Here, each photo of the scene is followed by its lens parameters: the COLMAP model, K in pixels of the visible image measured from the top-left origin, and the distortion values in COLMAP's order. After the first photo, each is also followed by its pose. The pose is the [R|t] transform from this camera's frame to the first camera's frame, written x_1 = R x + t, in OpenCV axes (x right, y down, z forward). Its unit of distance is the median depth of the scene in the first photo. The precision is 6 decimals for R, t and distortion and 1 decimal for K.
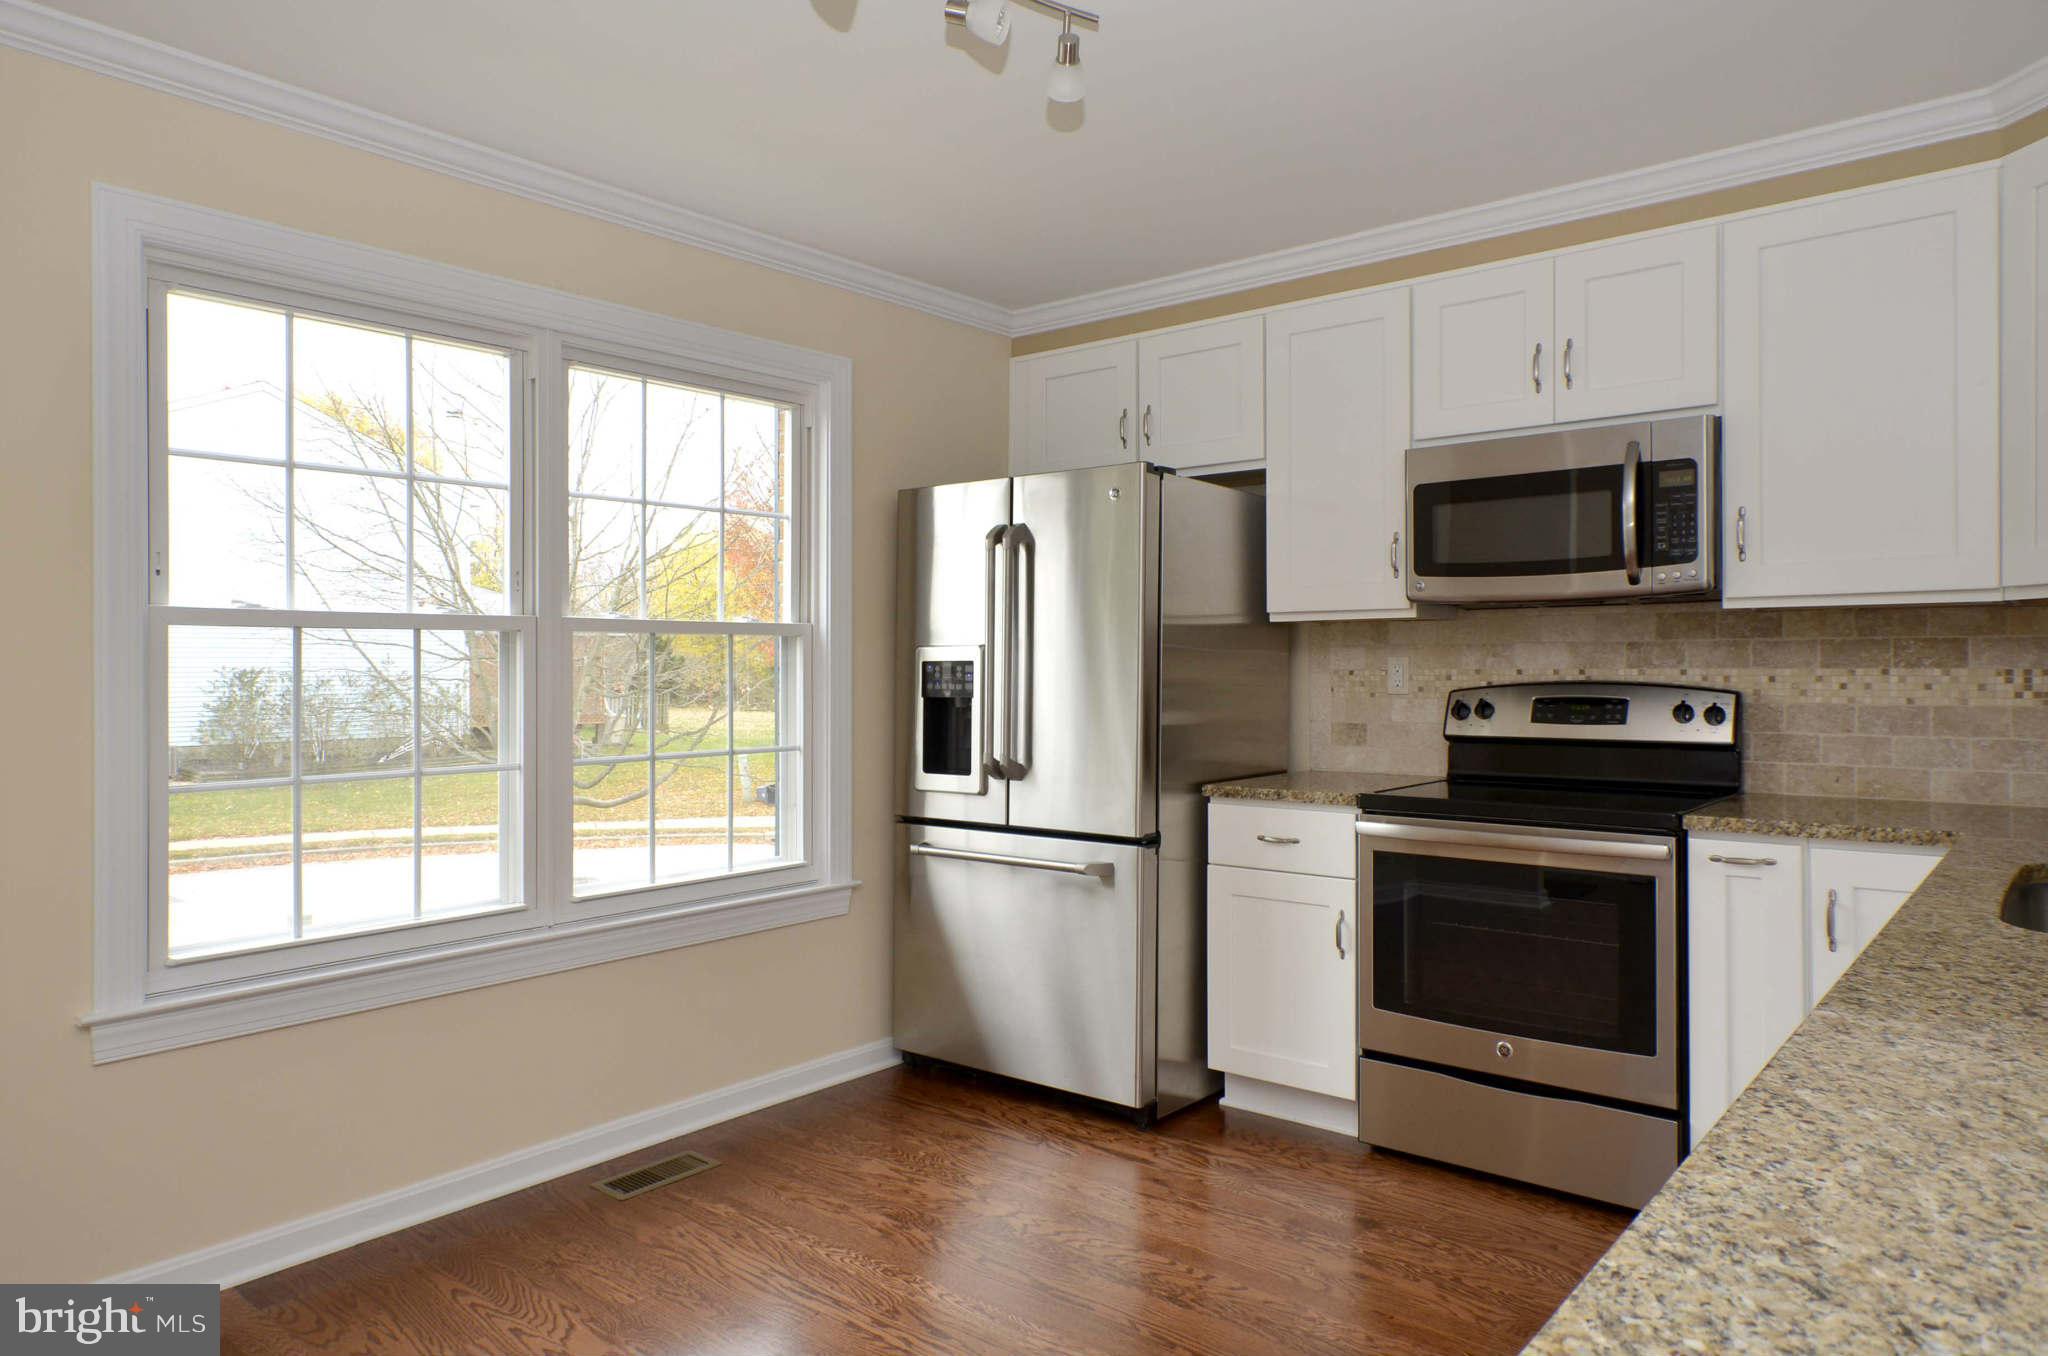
lens RADIAL K [[1322.0, 0, 1020.7], [0, 1322.0, 670.7], [0, 0, 1]] dist [-0.002581, 0.004348]
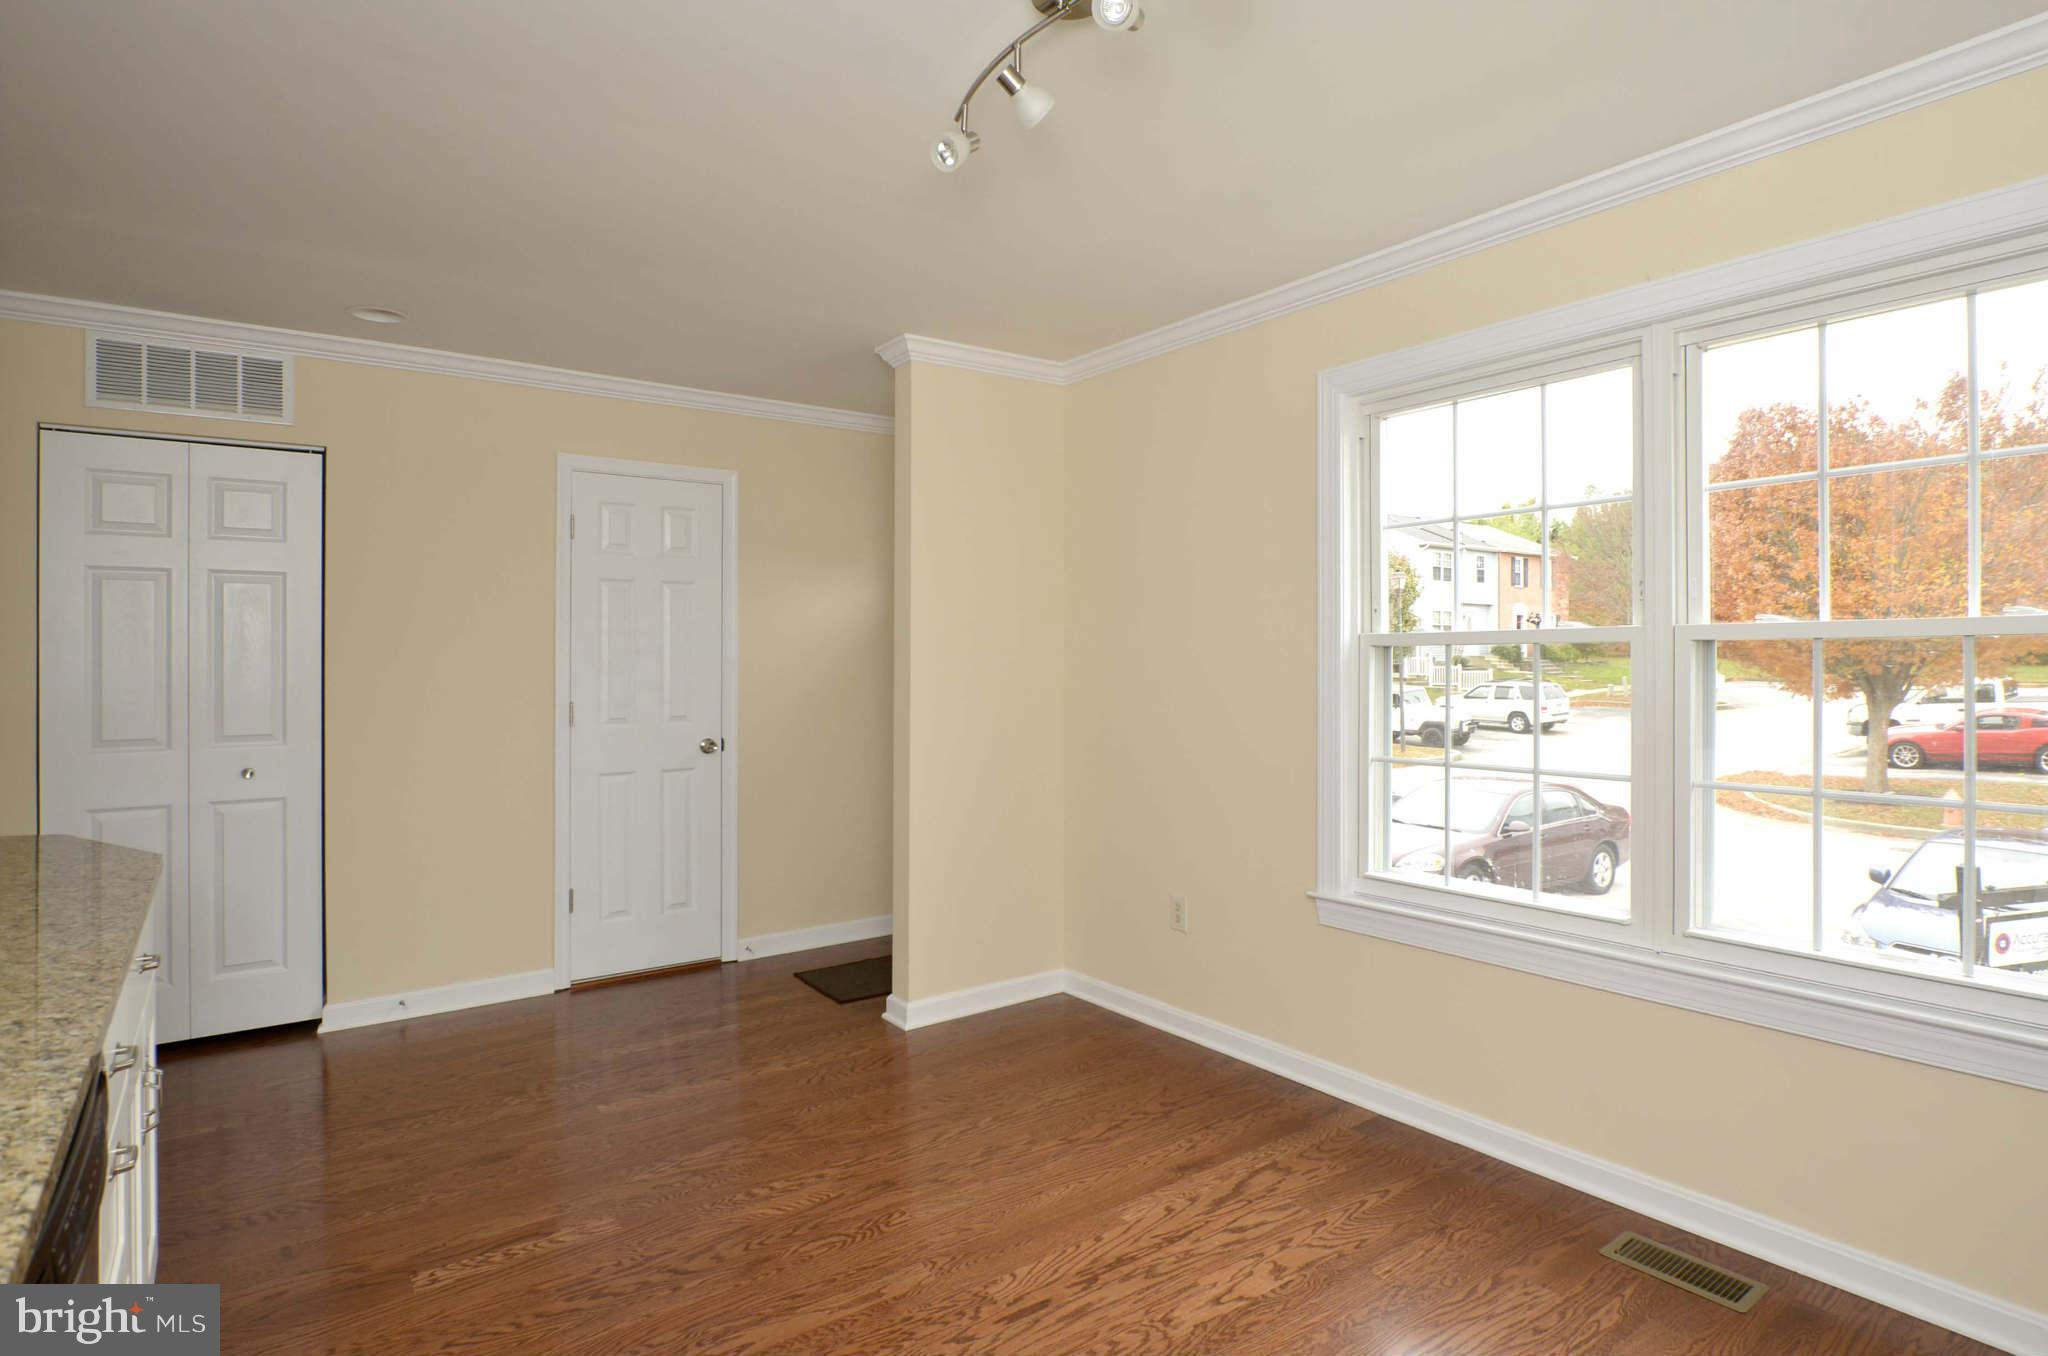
lens RADIAL K [[1070.7, 0, 1080.8], [0, 1070.7, 667.3], [0, 0, 1]] dist [-0.015325, -0.000791]
pose [[-0.205890, 0.010315, -0.978521, 0.439396], [0.000853, 0.999946, 0.010362, -0.018651], [0.978575, 0.001299, -0.205888, 0.691556]]
